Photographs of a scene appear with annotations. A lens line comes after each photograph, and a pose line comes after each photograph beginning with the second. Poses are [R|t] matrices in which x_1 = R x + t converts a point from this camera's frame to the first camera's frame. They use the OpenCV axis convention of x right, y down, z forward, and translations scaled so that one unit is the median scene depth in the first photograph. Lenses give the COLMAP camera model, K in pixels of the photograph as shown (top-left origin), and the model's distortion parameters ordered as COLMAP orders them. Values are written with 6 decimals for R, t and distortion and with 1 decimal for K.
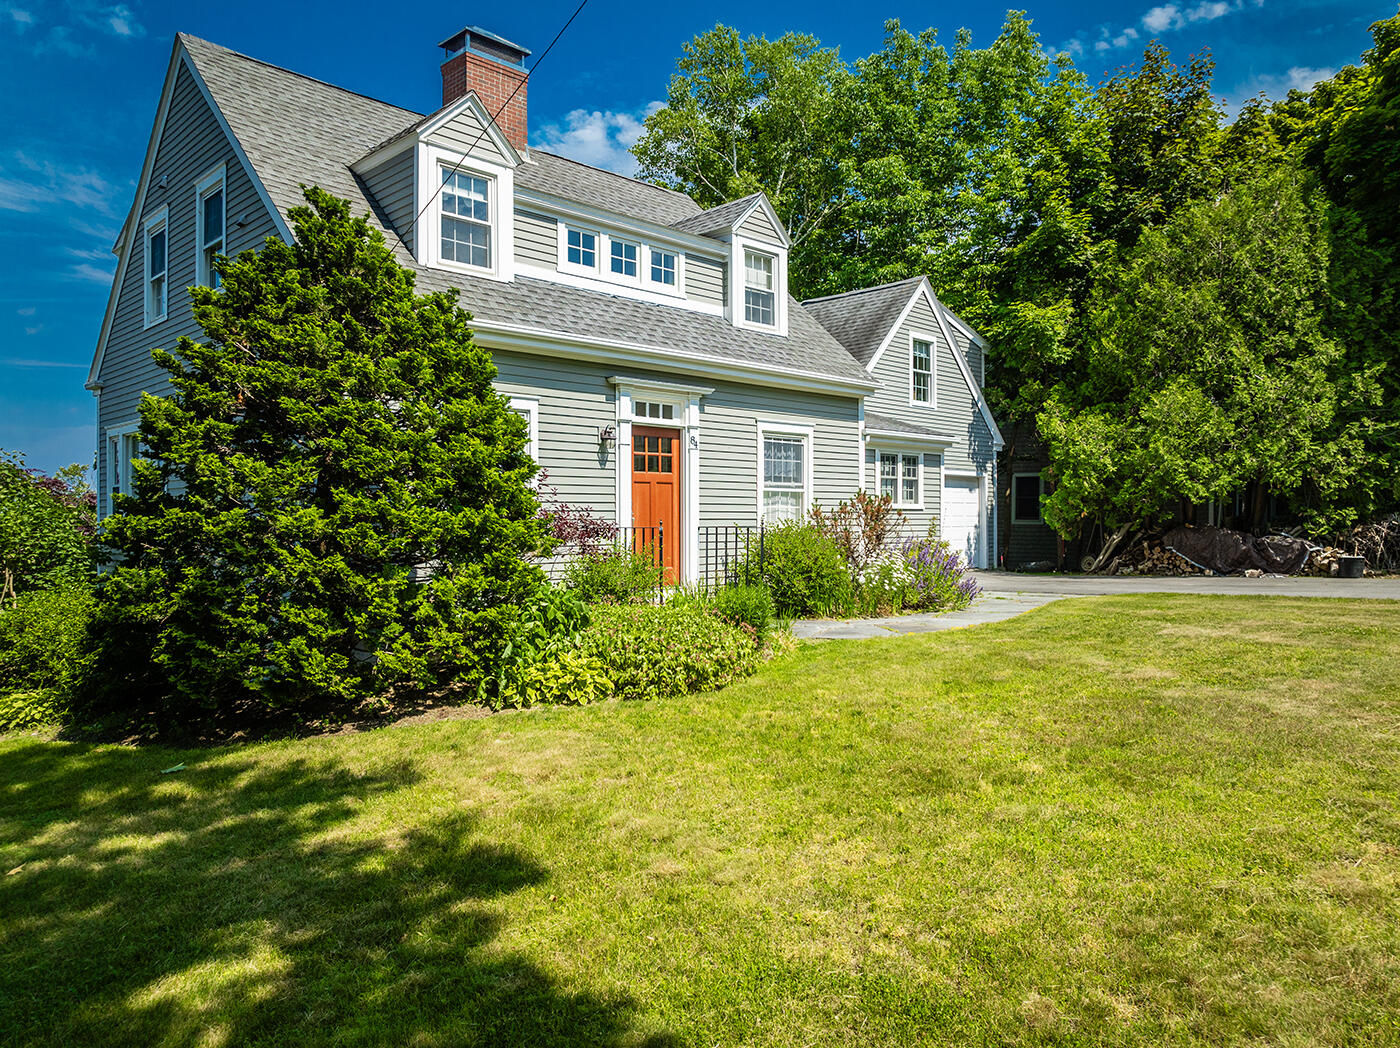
lens RADIAL K [[988.6, 0, 702.2], [0, 988.6, 520.9], [0, 0, 1]] dist [-0.014093, -0.000453]
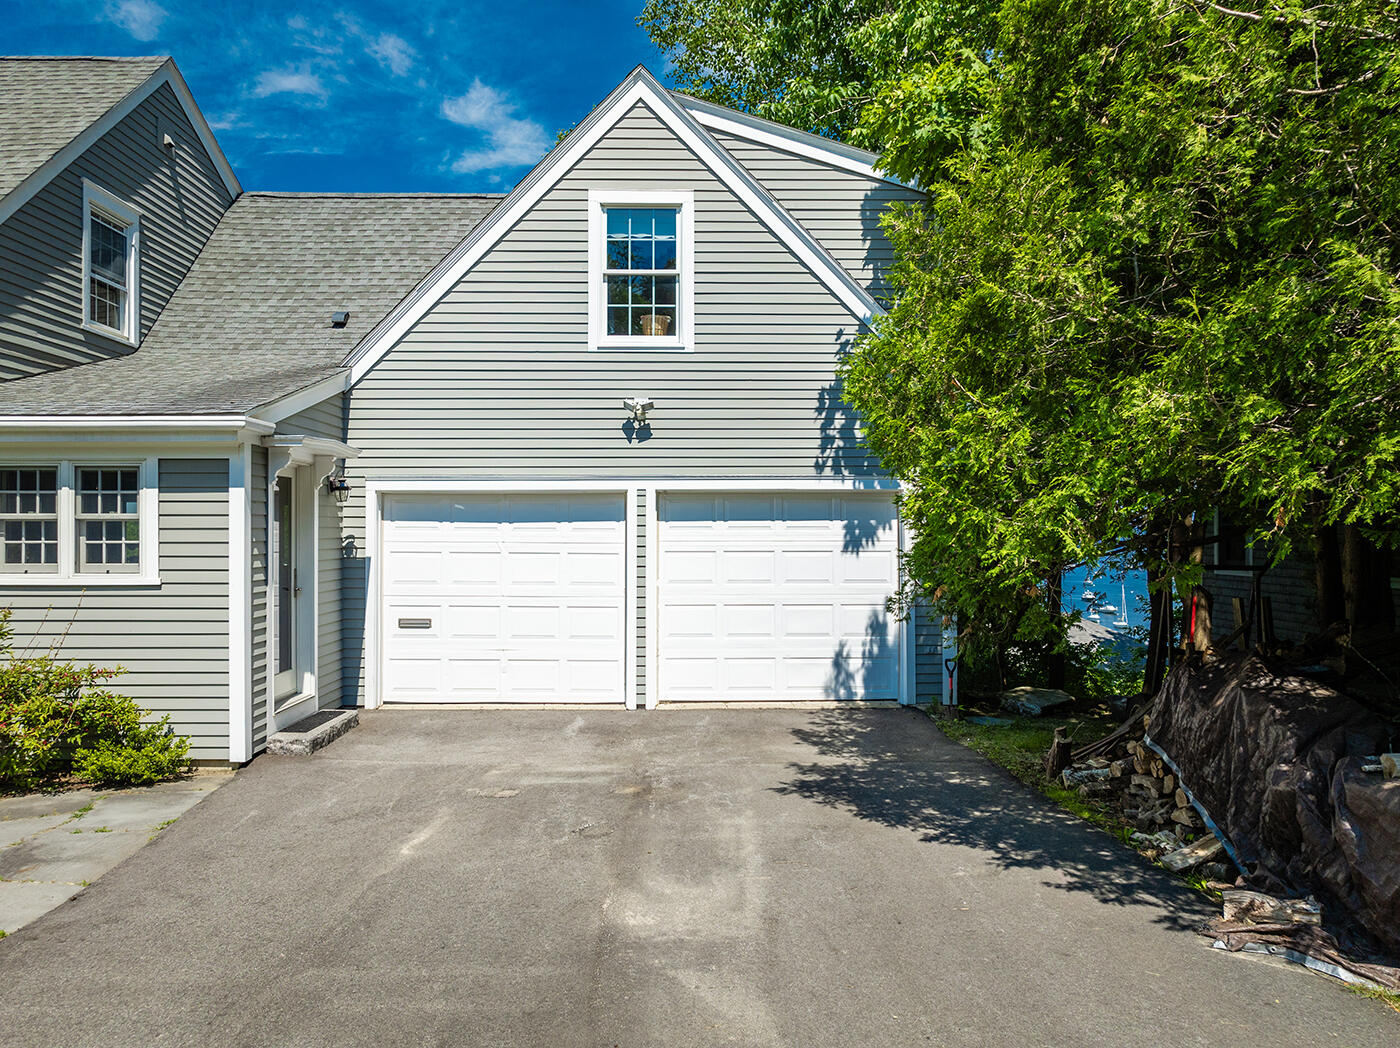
lens RADIAL K [[989.0, 0, 696.1], [0, 989.0, 531.3], [0, 0, 1]] dist [-0.042439, 0.027996]
pose [[0.725761, 0.000494, -0.687947, 0.858935], [-0.000911, 1.000000, -0.000243, -0.045203], [0.687946, 0.000803, 0.725761, 1.045401]]
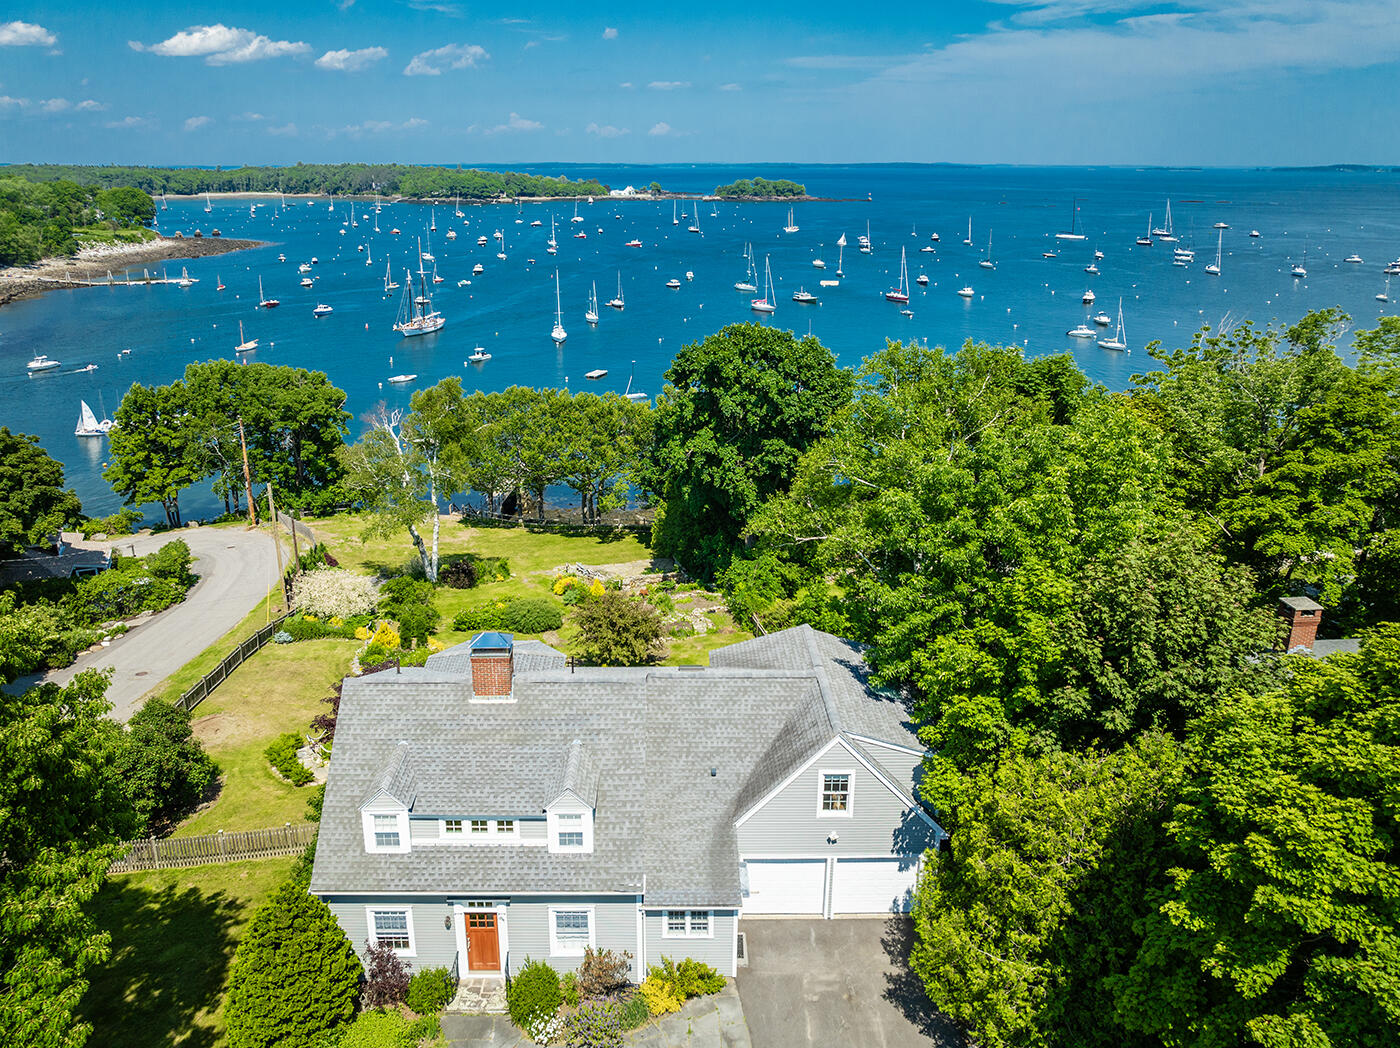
lens RADIAL K [[989.0, 0, 672.6], [0, 989.0, 469.3], [0, 0, 1]] dist [-0.042439, 0.027996]
pose [[0.713480, 0.199624, -0.671637, 1.338888], [0.000030, 0.958548, 0.284933, -1.460248], [0.700675, -0.203314, 0.683899, 0.034122]]
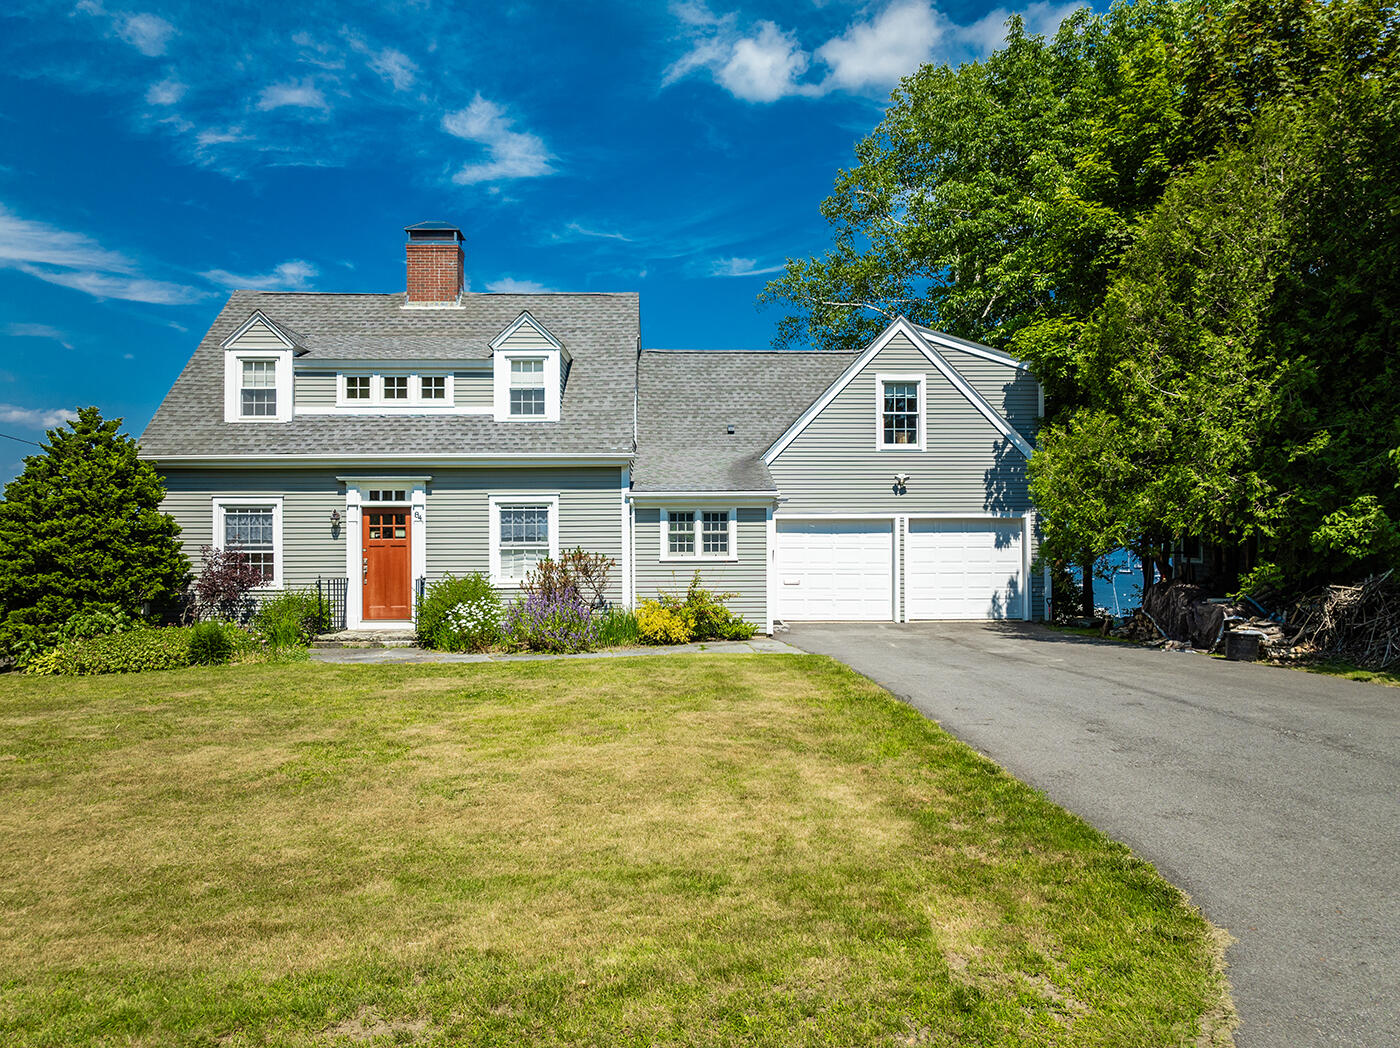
lens RADIAL K [[989.0, 0, 702.2], [0, 989.0, 532.7], [0, 0, 1]] dist [-0.042439, 0.027996]
pose [[0.735596, -0.005752, -0.677396, 1.124896], [0.002089, 0.999978, -0.006223, -0.044563], [0.677417, 0.003163, 0.735592, 0.242788]]
